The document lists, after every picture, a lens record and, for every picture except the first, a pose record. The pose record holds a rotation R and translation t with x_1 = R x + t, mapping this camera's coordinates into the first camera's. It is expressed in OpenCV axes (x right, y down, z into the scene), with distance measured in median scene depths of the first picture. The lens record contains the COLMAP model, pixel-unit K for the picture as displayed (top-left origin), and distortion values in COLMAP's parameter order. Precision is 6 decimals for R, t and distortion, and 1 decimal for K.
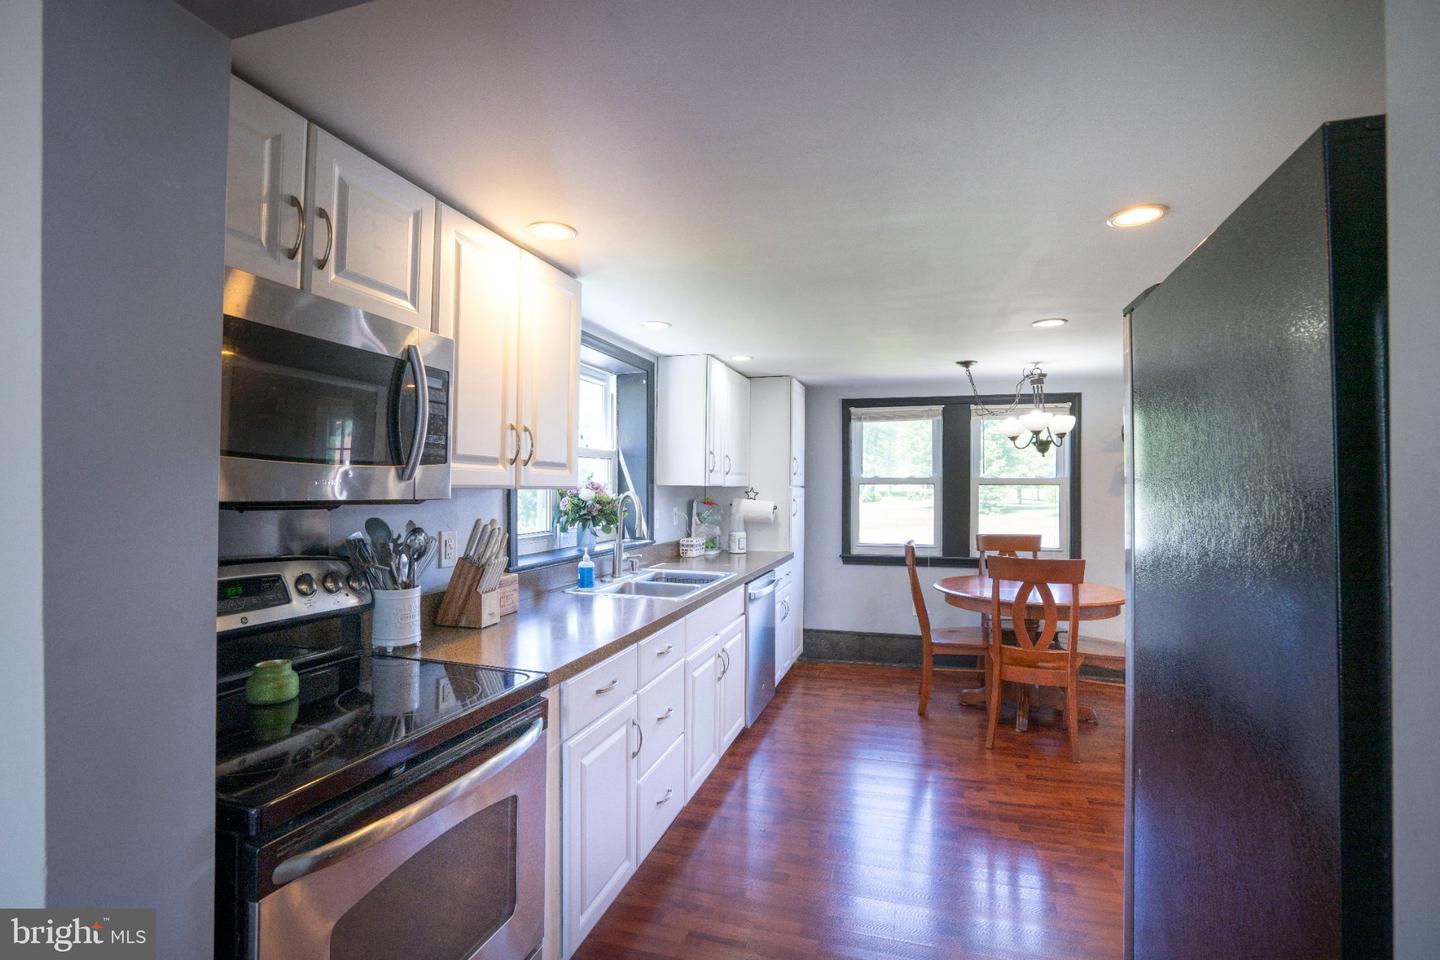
lens RADIAL K [[668.4, 0, 719.2], [0, 668.4, 480.4], [0, 0, 1]] dist [-0.044298, 0.010099]
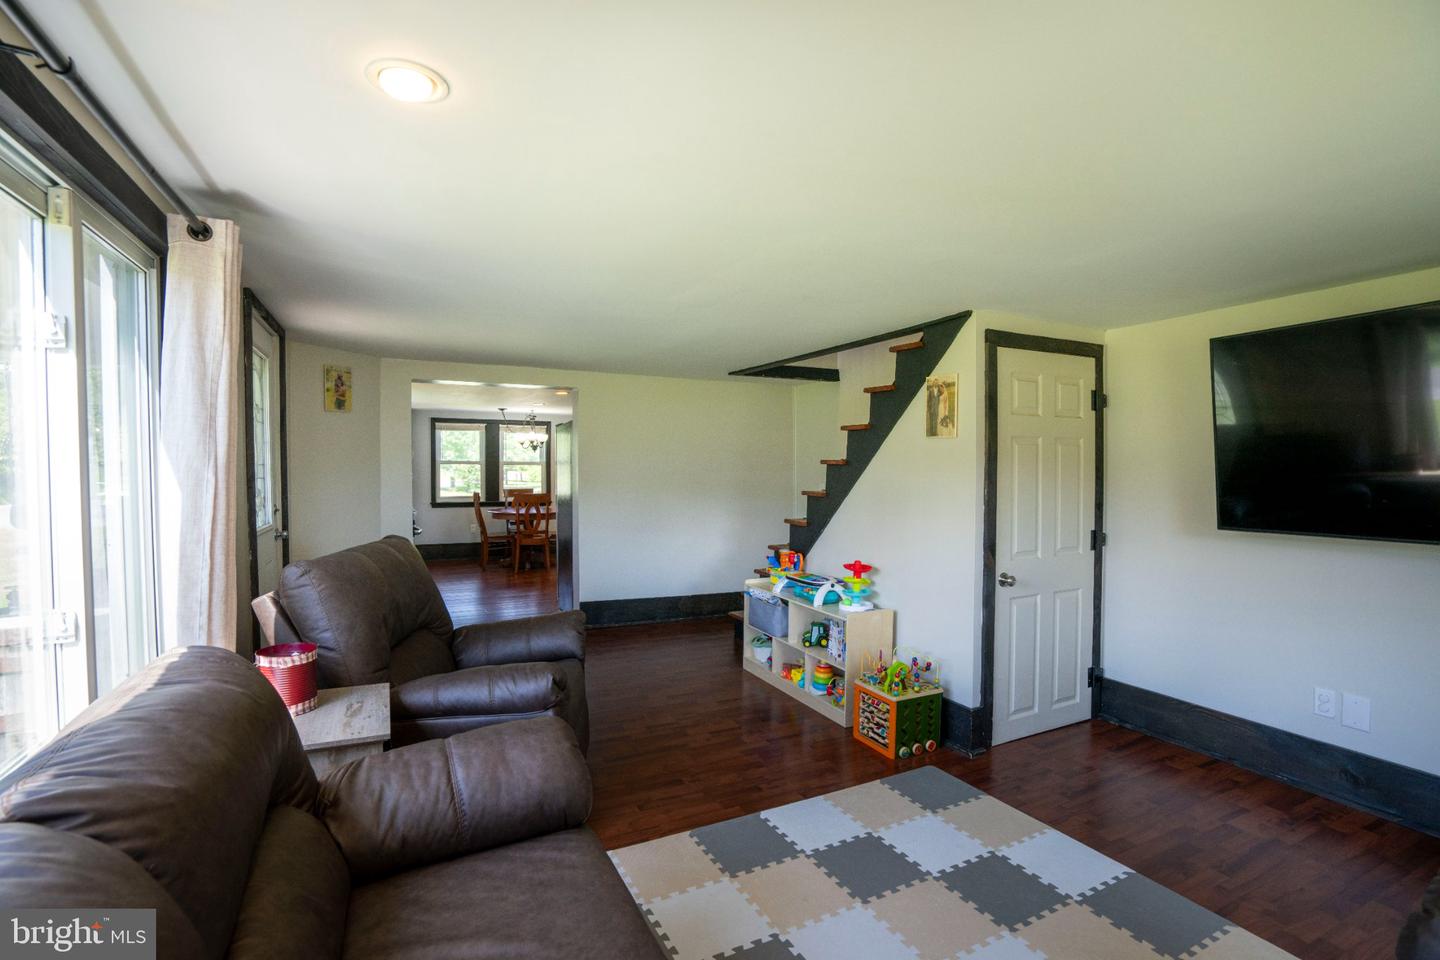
lens RADIAL K [[668.4, 0, 711.4], [0, 668.4, 477.6], [0, 0, 1]] dist [-0.044298, 0.010099]
pose [[0.744170, -0.014935, 0.667823, -0.504616], [-0.007166, 0.999514, 0.030339, -0.020753], [-0.667952, -0.027363, 0.743702, -0.951109]]
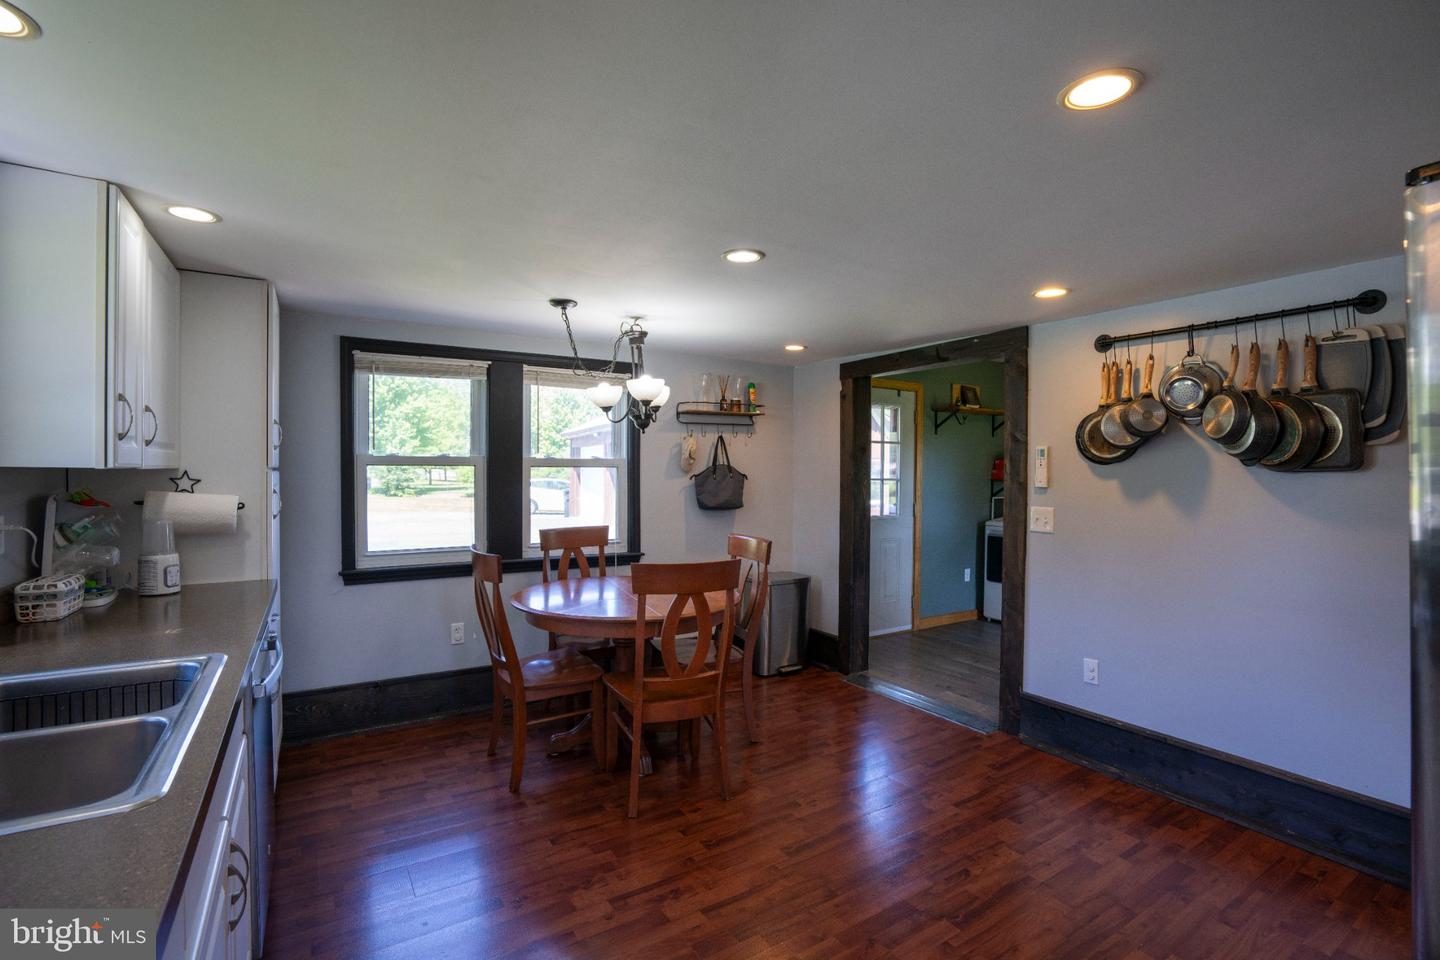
lens RADIAL K [[668.4, 0, 720.2], [0, 668.4, 480.3], [0, 0, 1]] dist [-0.044298, 0.010099]
pose [[0.660087, -0.013735, 0.751064, -0.064238], [-0.007699, 0.999657, 0.025048, 0.001649], [-0.751150, -0.022316, 0.659755, 0.319906]]
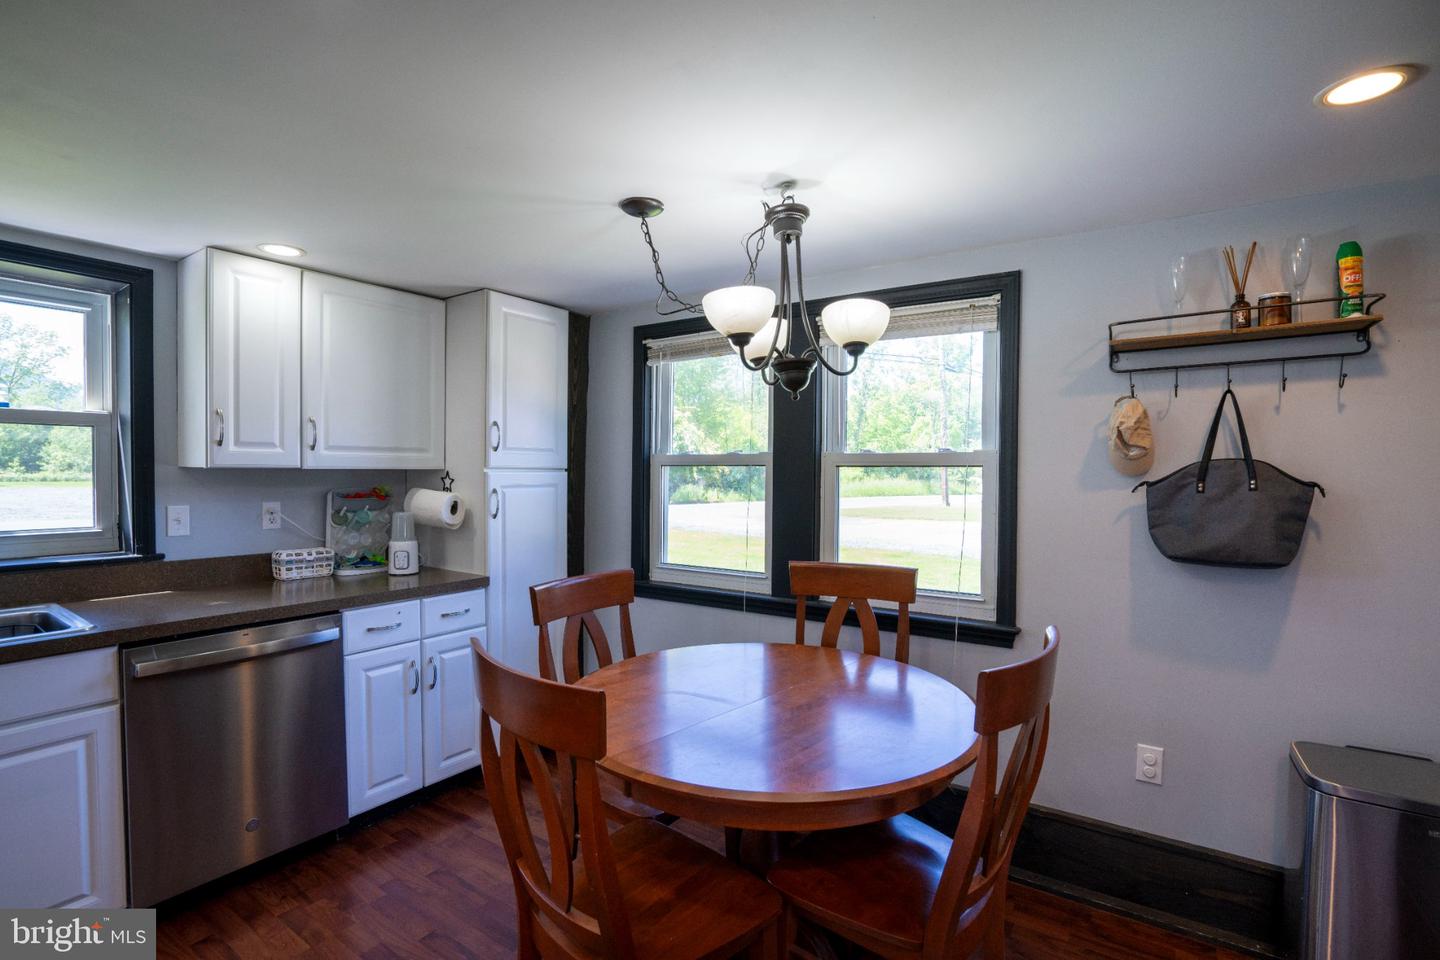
lens RADIAL K [[668.4, 0, 723.3], [0, 668.4, 485.4], [0, 0, 1]] dist [-0.044298, 0.010099]
pose [[0.953897, 0.004377, -0.300103, 0.494950], [0.003544, 0.999660, 0.025843, 0.008799], [0.300114, -0.025715, 0.953557, 0.485651]]
